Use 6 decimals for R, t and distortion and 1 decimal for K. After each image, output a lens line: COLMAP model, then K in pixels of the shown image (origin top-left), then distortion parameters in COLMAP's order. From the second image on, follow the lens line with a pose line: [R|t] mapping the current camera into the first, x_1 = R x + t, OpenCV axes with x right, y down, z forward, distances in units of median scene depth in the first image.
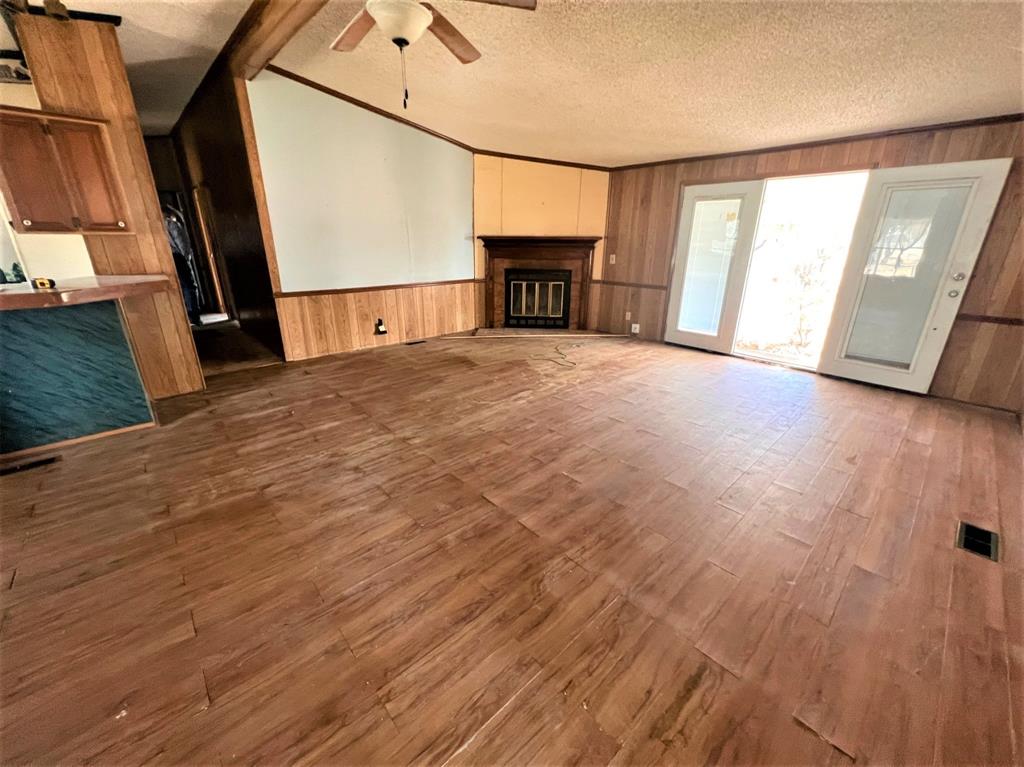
lens RADIAL K [[408.4, 0, 509.9], [0, 408.4, 381.5], [0, 0, 1]] dist [-0.002938, 0.001052]
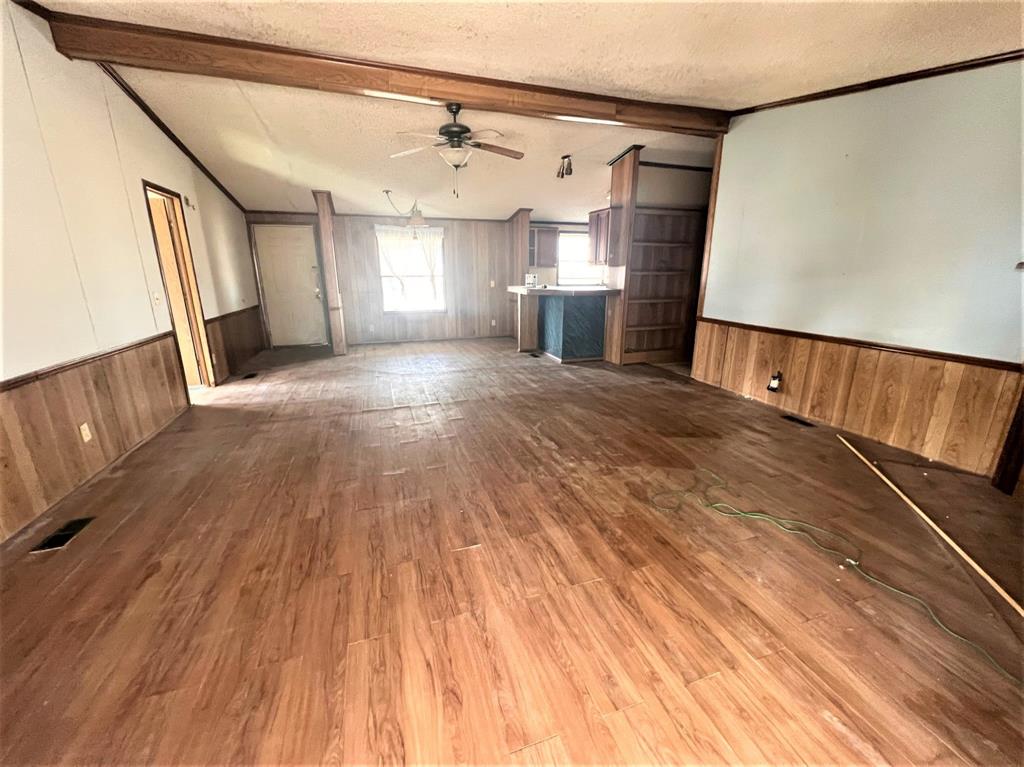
lens RADIAL K [[408.4, 0, 512.7], [0, 408.4, 381.5], [0, 0, 1]] dist [-0.002938, 0.001052]
pose [[-0.403058, 0.236866, -0.883990, 0.664675], [-0.307410, 0.874760, 0.374557, -0.320255], [0.862000, 0.422716, -0.279764, 0.937464]]
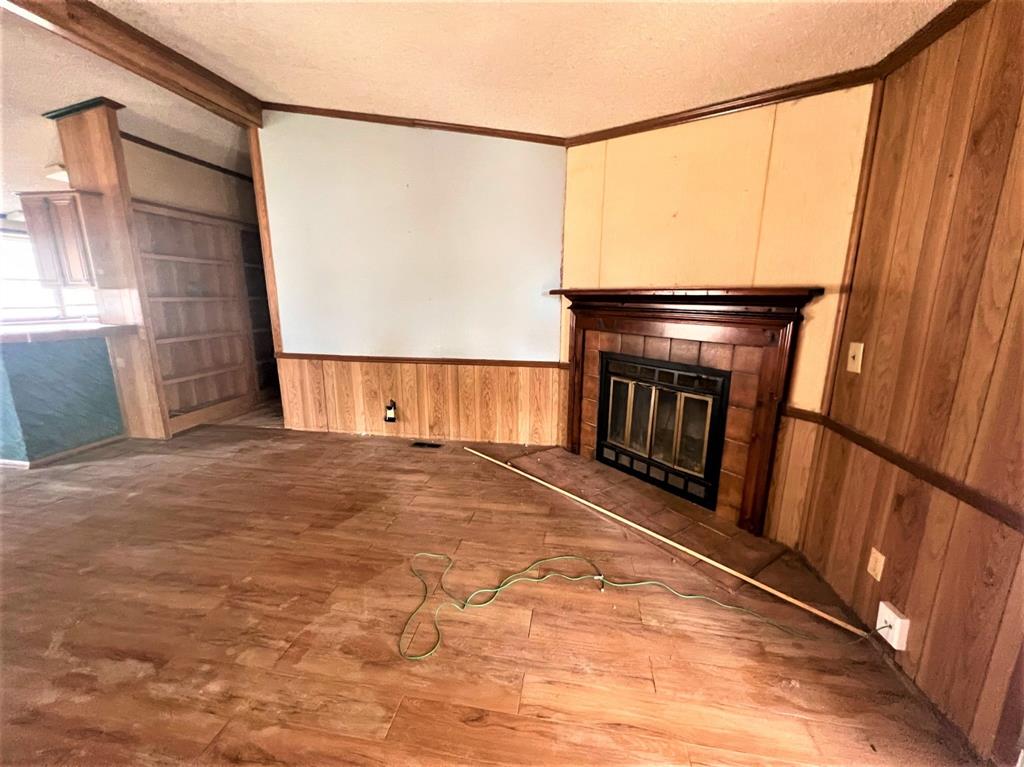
lens RADIAL K [[408.4, 0, 508.7], [0, 408.4, 382.4], [0, 0, 1]] dist [-0.002938, 0.001052]
pose [[0.613862, 0.162141, -0.772582, 0.434426], [-0.263570, 0.964615, -0.006979, -0.277662], [0.744113, 0.207913, 0.634876, 0.813006]]
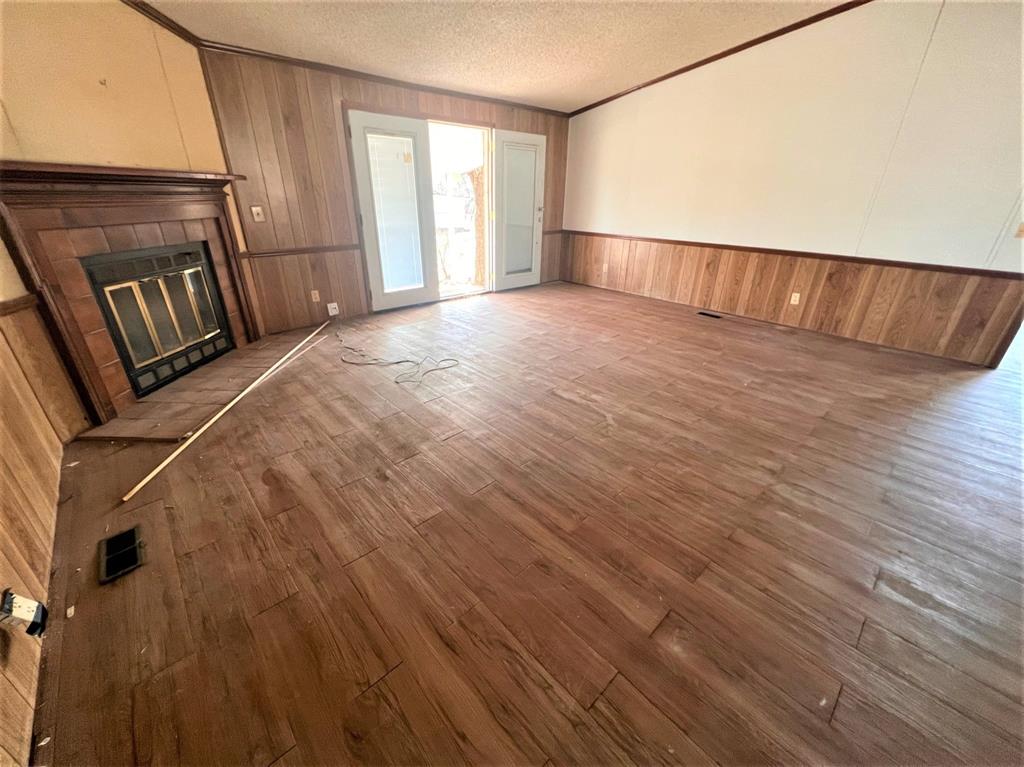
lens RADIAL K [[408.4, 0, 507.5], [0, 408.4, 382.8], [0, 0, 1]] dist [-0.002938, 0.001052]
pose [[0.000149, -0.428236, 0.903667, -0.536269], [0.319835, 0.856220, 0.405700, -0.278452], [-0.947473, 0.288964, 0.137093, 0.835177]]
